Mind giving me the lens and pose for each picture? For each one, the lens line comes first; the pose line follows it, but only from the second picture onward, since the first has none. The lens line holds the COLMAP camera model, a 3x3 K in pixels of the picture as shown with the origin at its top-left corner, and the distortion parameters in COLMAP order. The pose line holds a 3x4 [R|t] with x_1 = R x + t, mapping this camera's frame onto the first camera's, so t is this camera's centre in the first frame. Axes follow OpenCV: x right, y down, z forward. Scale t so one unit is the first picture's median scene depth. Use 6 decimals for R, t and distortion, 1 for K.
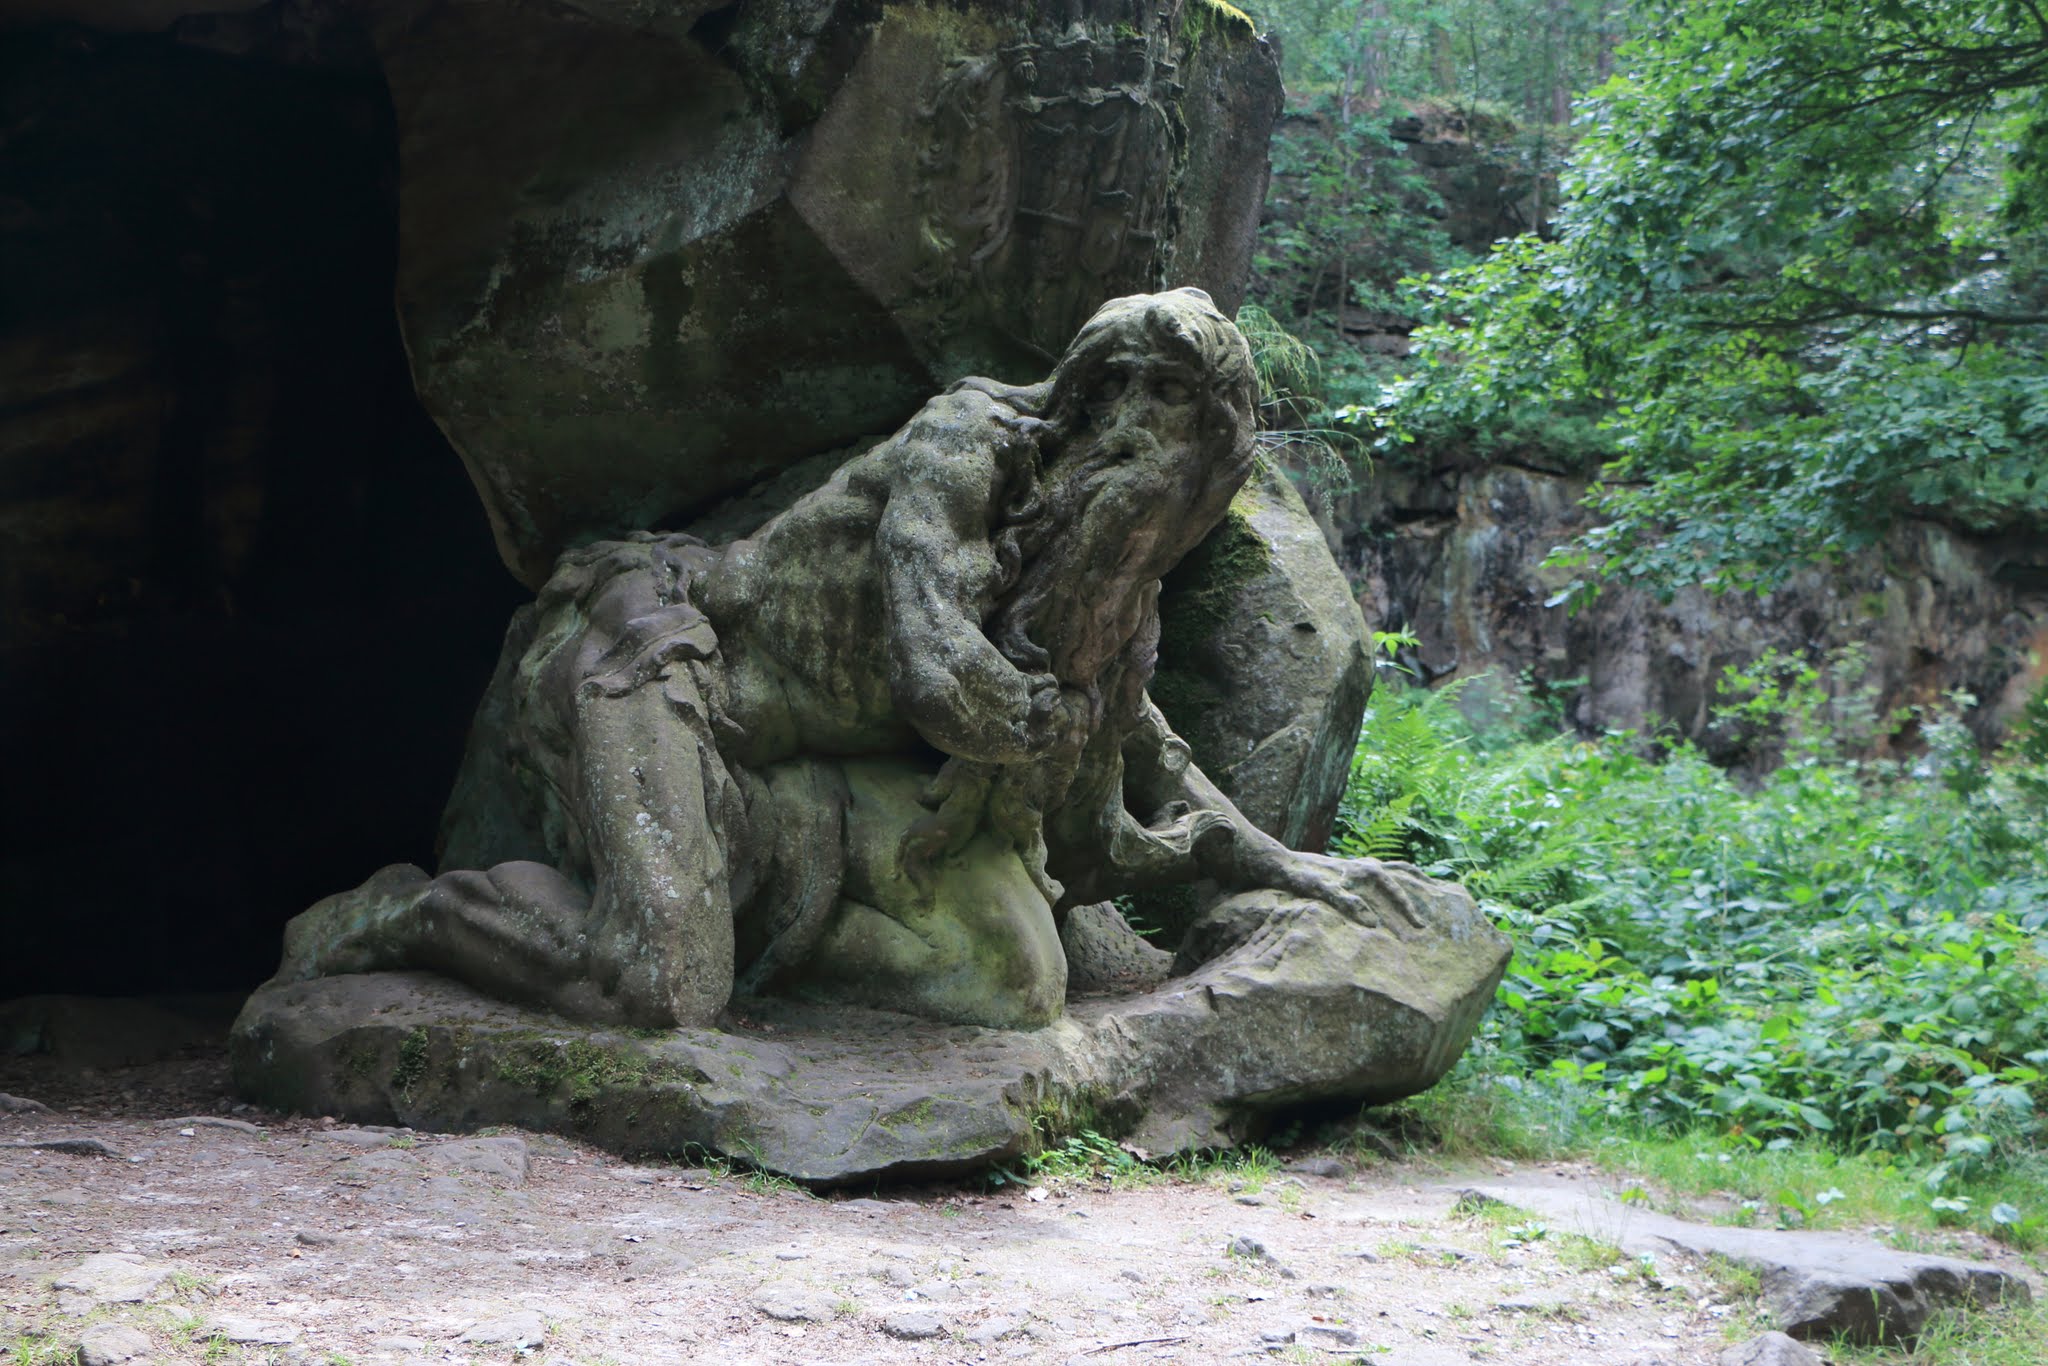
lens RADIAL K [[2926.0, 0, 1024.0], [0, 2926.0, 692.5], [0, 0, 1]] dist [0.095078, 0.000000]
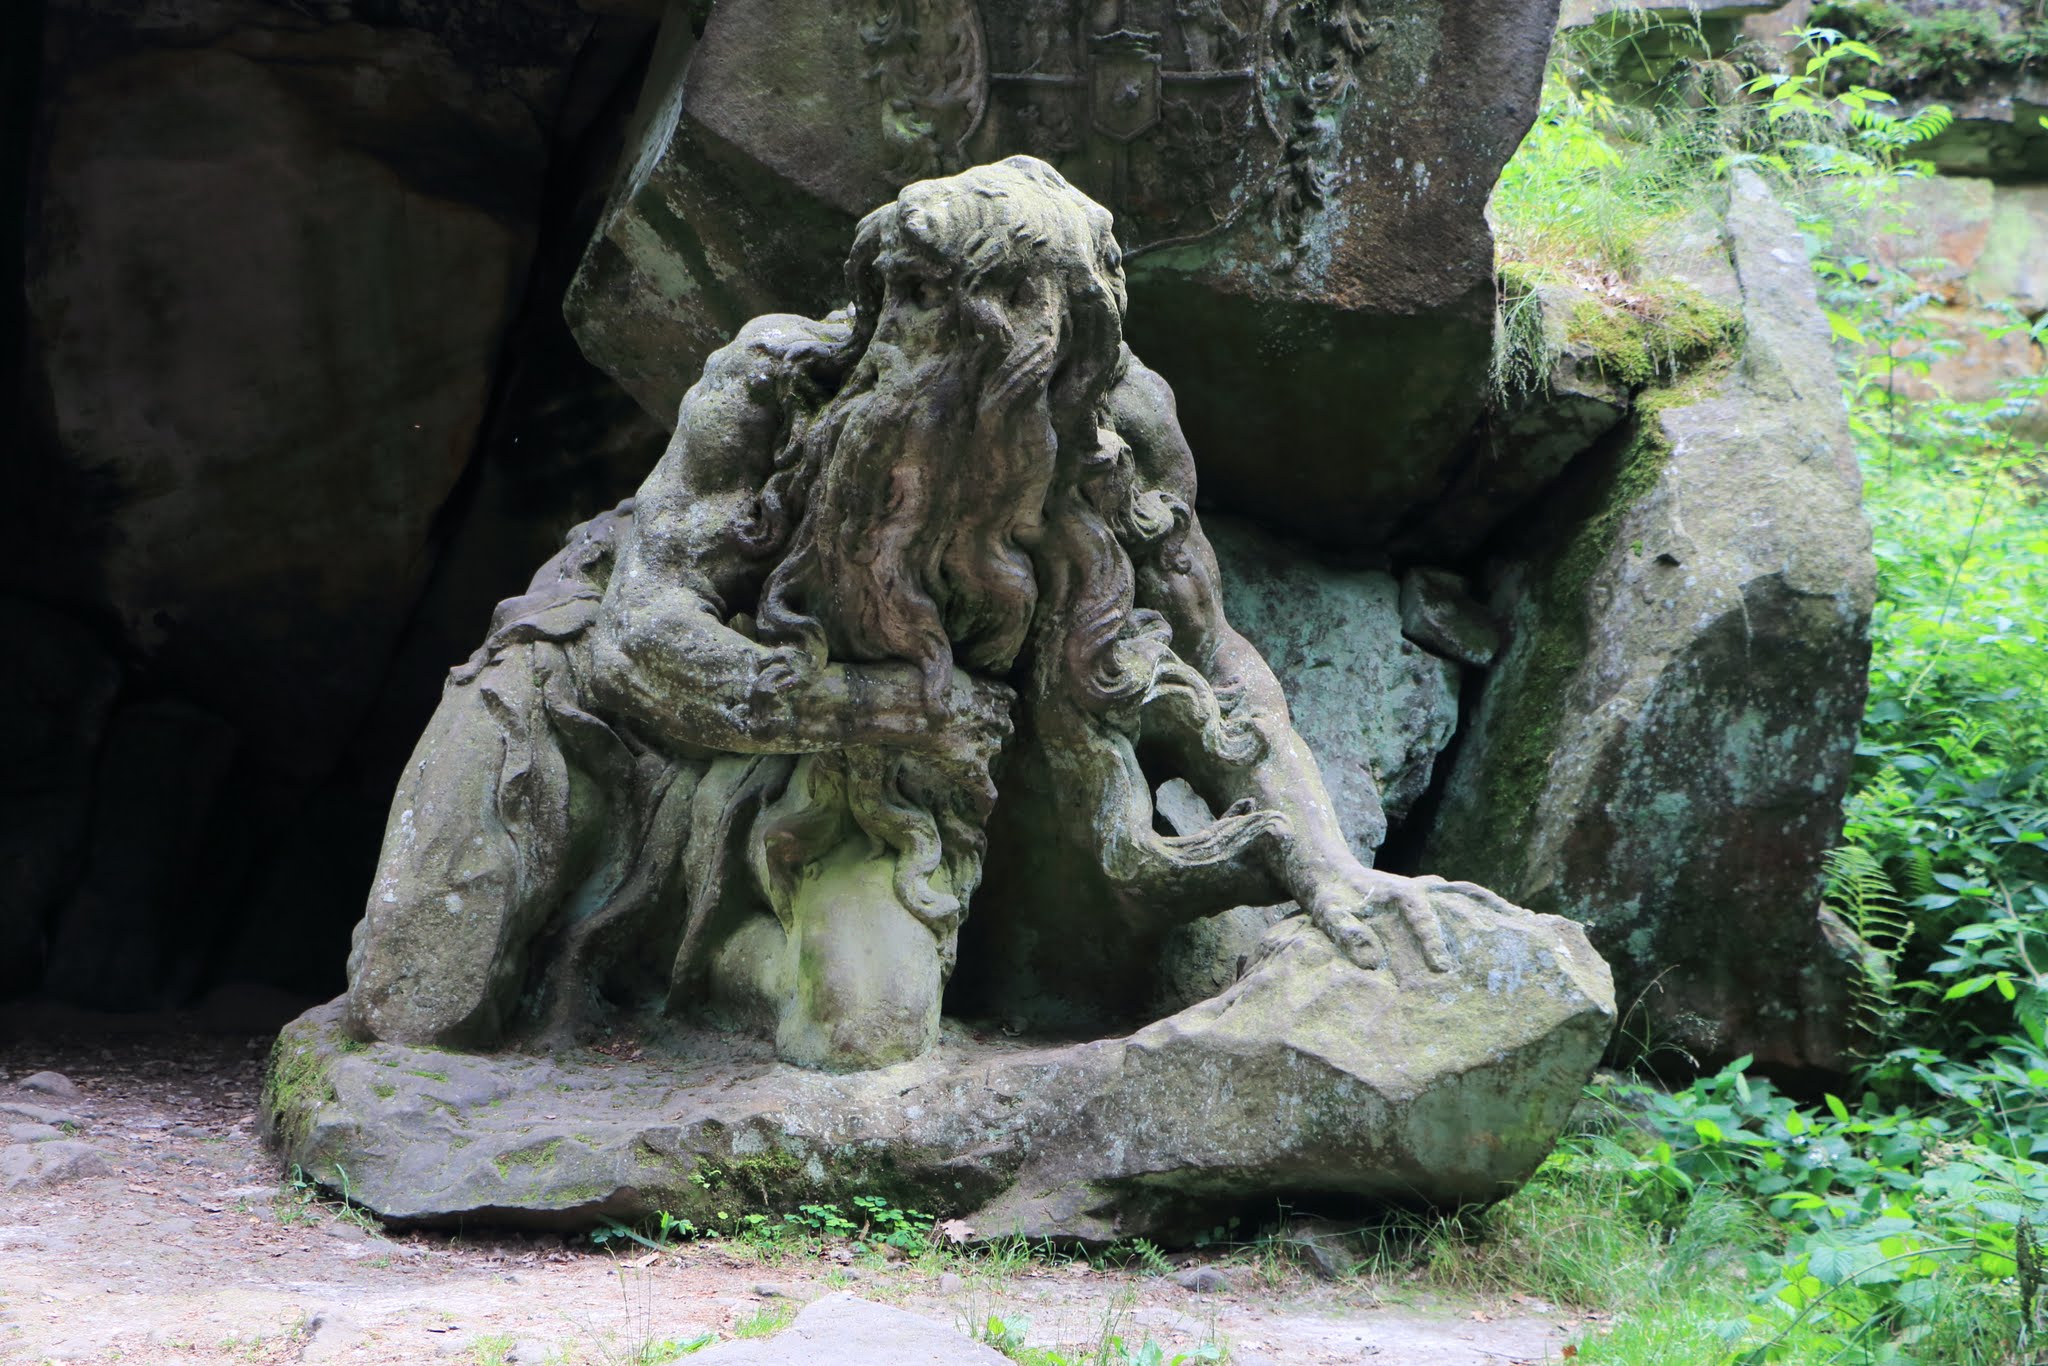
lens RADIAL K [[3569.4, 0, 1039.6], [0, 3569.4, 691.2], [0, 0, 1]] dist [0.152993, 0.000000]
pose [[0.695225, -0.016693, -0.718599, 0.749555], [0.025196, 0.999682, 0.001153, 0.006456], [0.718351, -0.018907, 0.695424, 0.320928]]
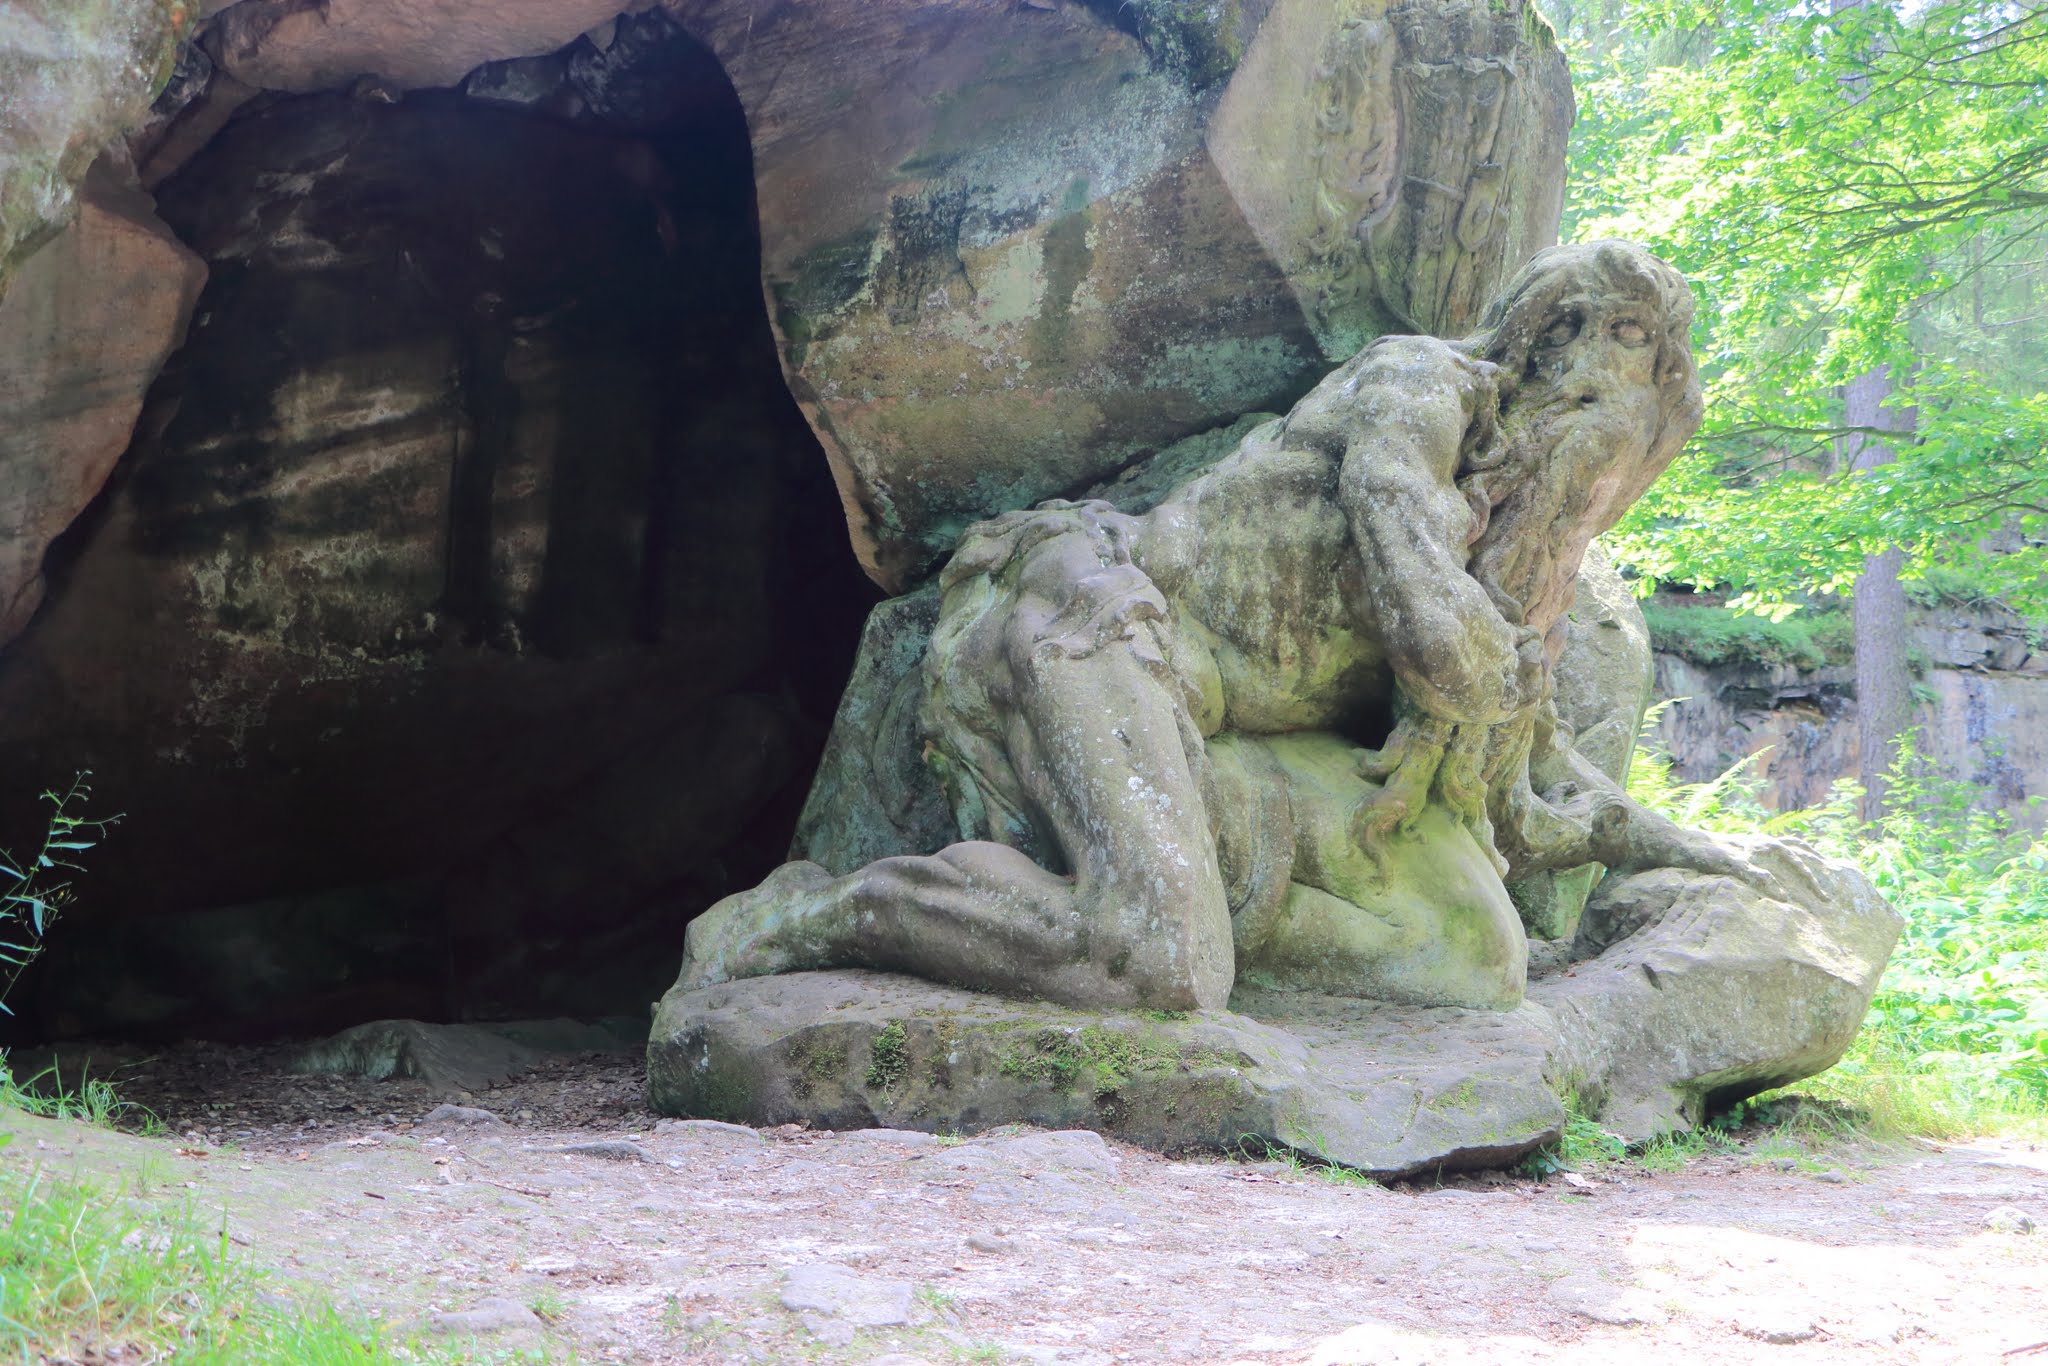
lens RADIAL K [[2316.4, 0, 1021.5], [0, 2316.4, 690.7], [0, 0, 1]] dist [-0.026849, 0.000000]
pose [[0.997644, -0.023962, 0.064286, -0.190860], [0.027802, 0.997840, -0.059510, 0.051000], [-0.062721, 0.061157, 0.996156, 0.257299]]
